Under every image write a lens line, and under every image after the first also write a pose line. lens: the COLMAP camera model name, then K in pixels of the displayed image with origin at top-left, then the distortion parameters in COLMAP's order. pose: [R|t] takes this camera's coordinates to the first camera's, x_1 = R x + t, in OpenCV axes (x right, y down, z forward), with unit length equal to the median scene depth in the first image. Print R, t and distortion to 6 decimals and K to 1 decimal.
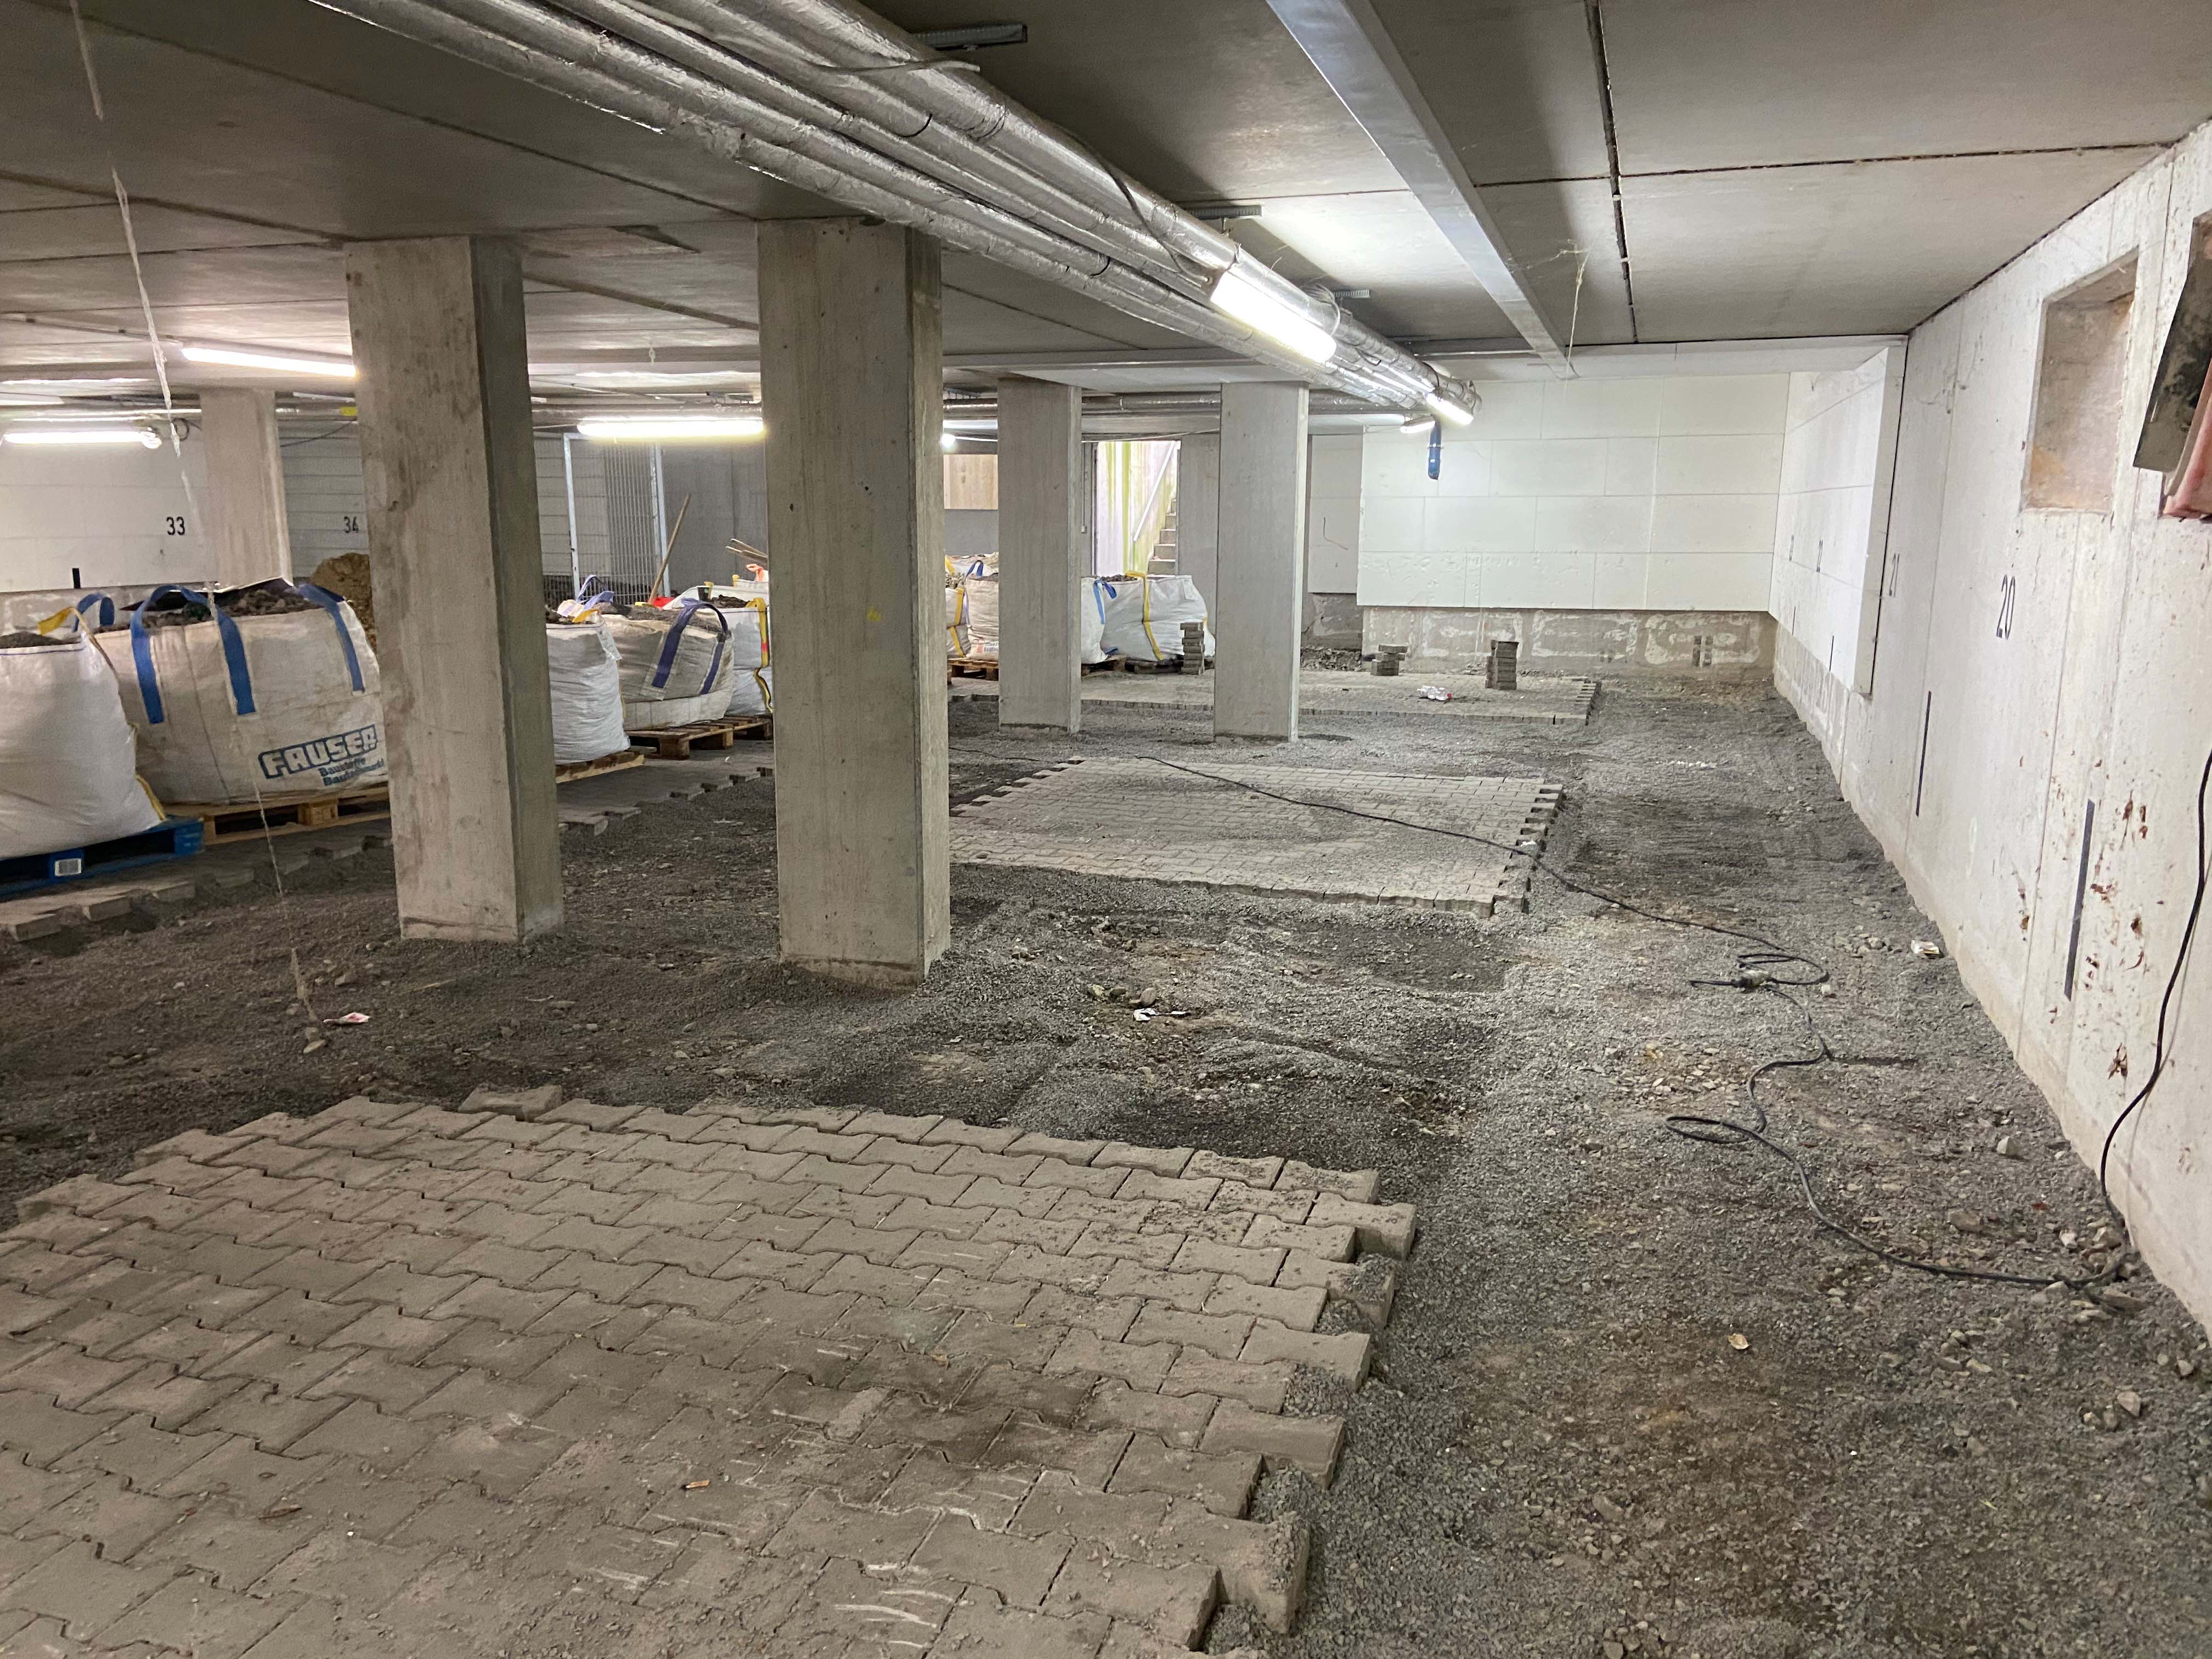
lens RADIAL K [[1676.6, 0, 1095.4], [0, 1676.6, 830.2], [0, 0, 1]] dist [0.067827, -0.000060]
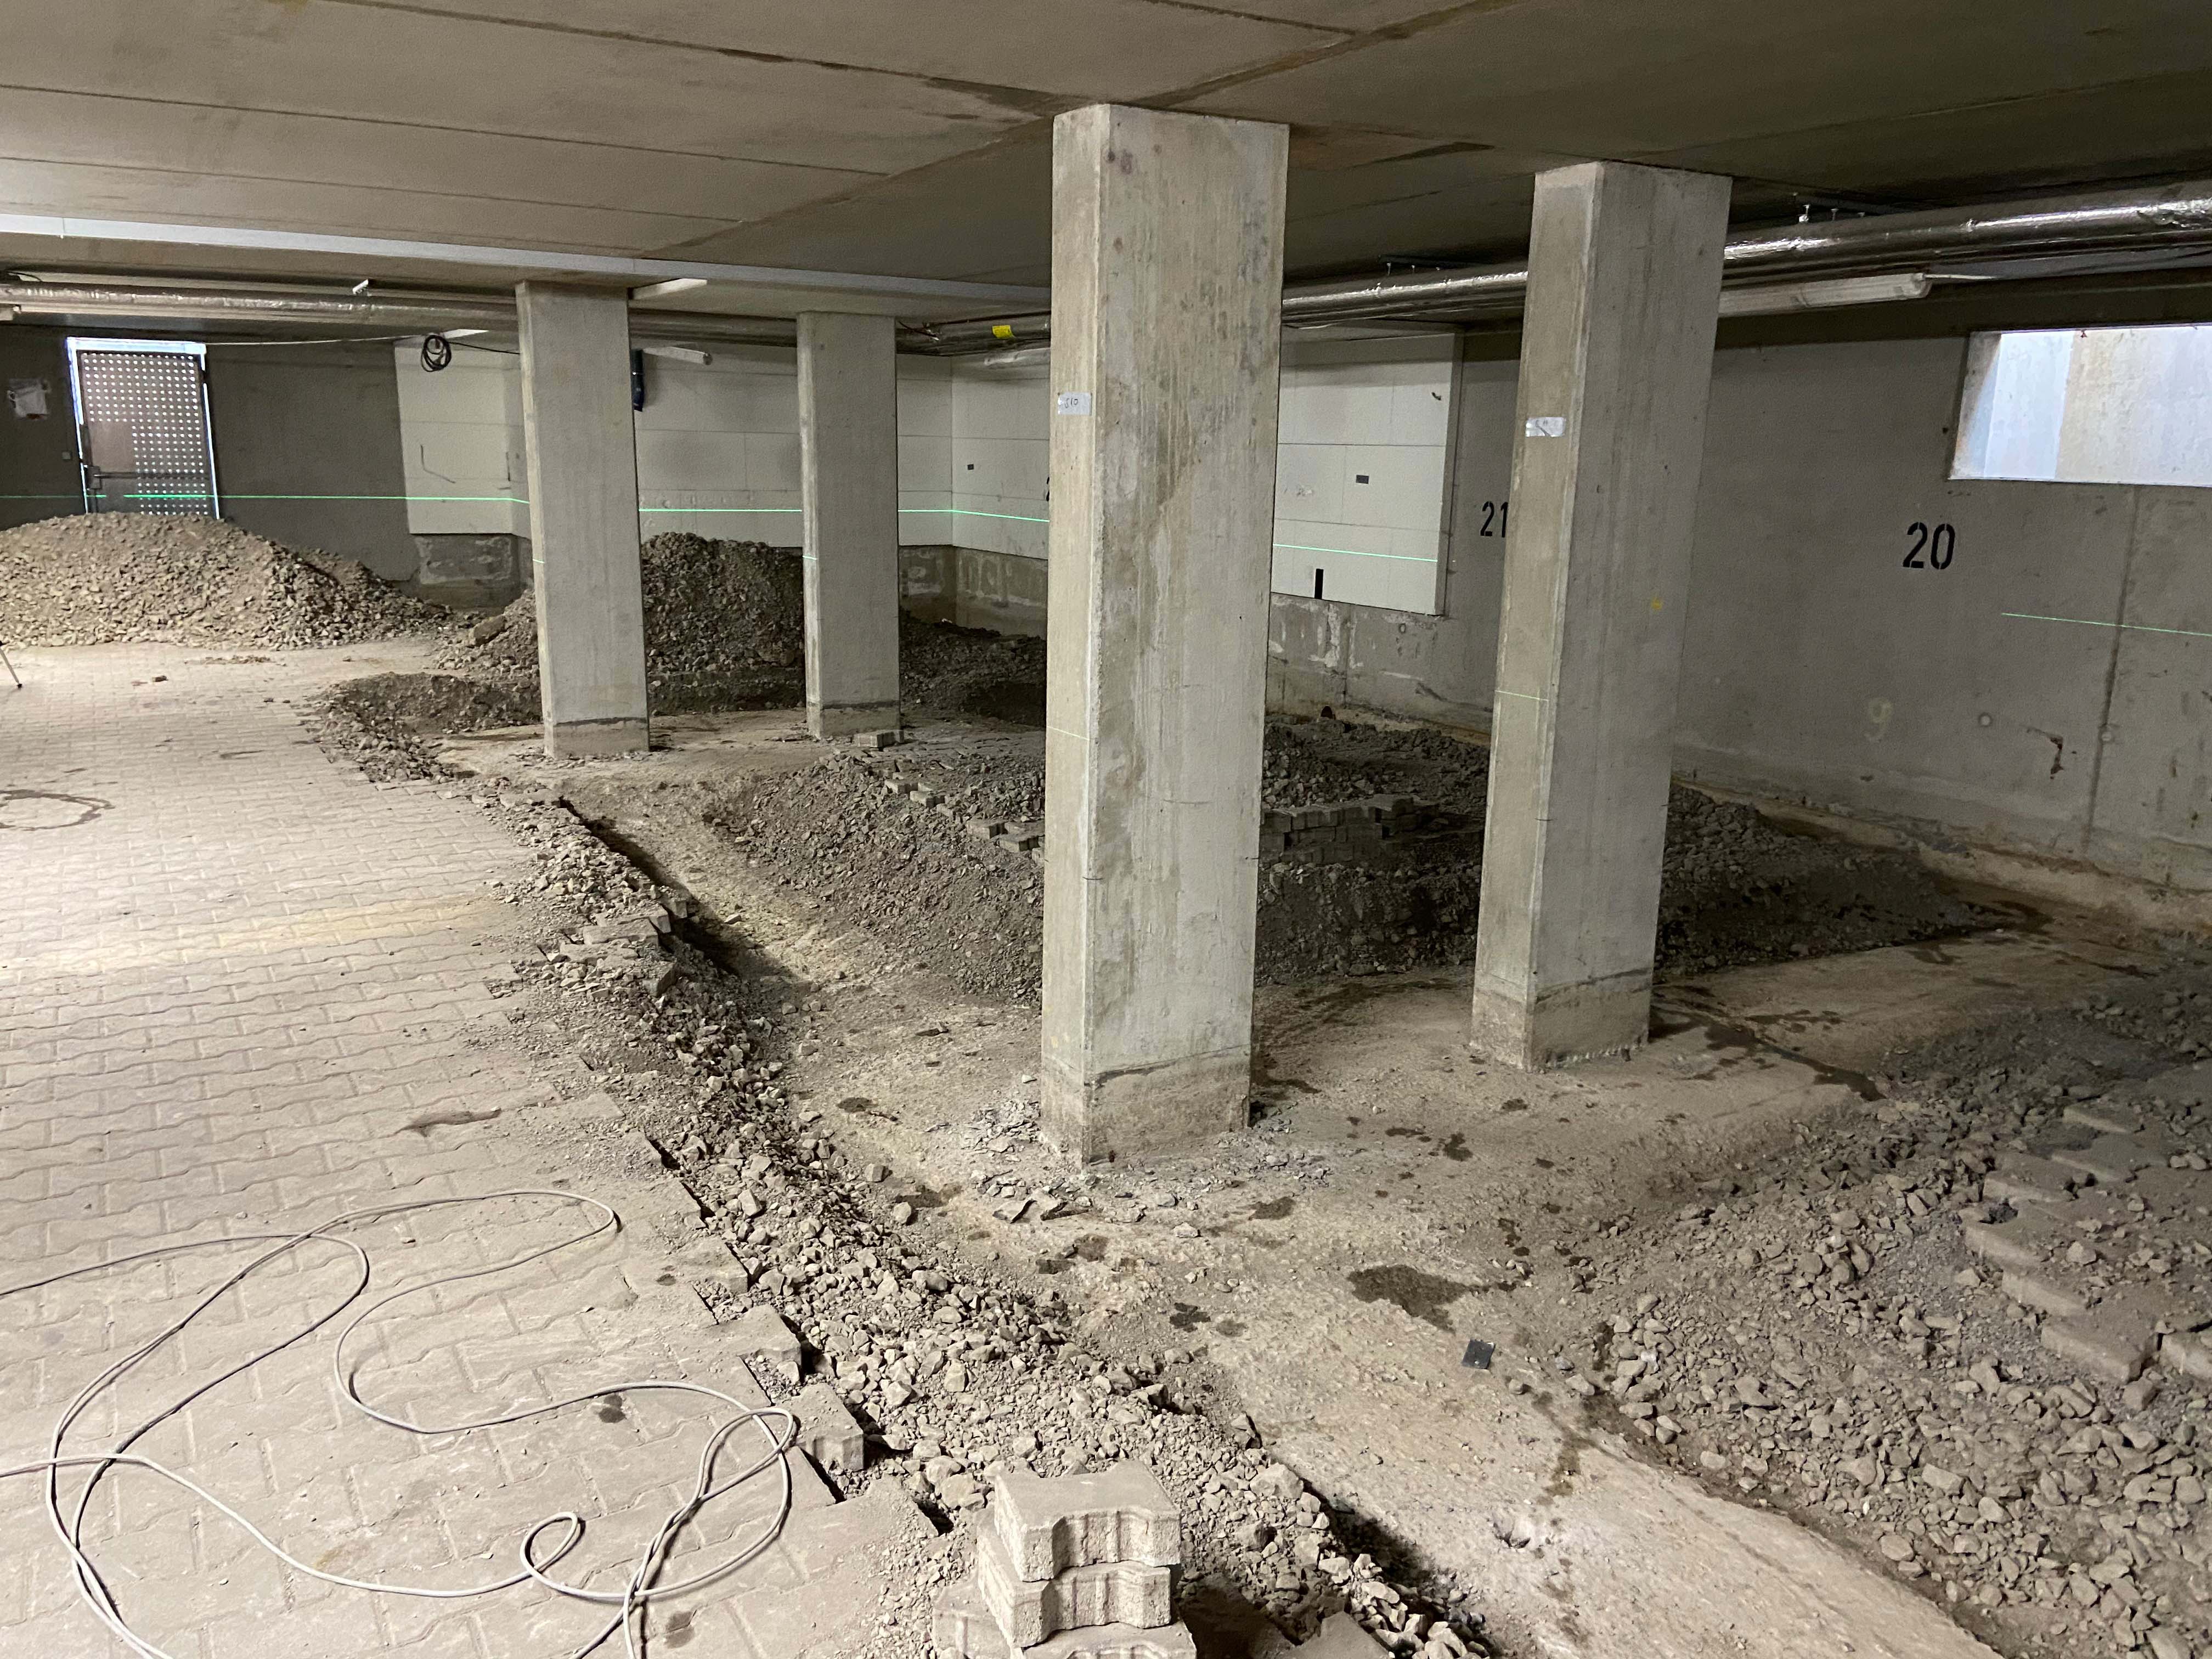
lens RADIAL K [[1676.6, 0, 1097.3], [0, 1676.6, 828.7], [0, 0, 1]] dist [0.067827, -0.000060]
pose [[0.670959, -0.159799, 0.724071, -0.927075], [0.125074, 0.986900, 0.101904, -0.125505], [-0.730870, 0.022189, 0.682156, 0.529580]]
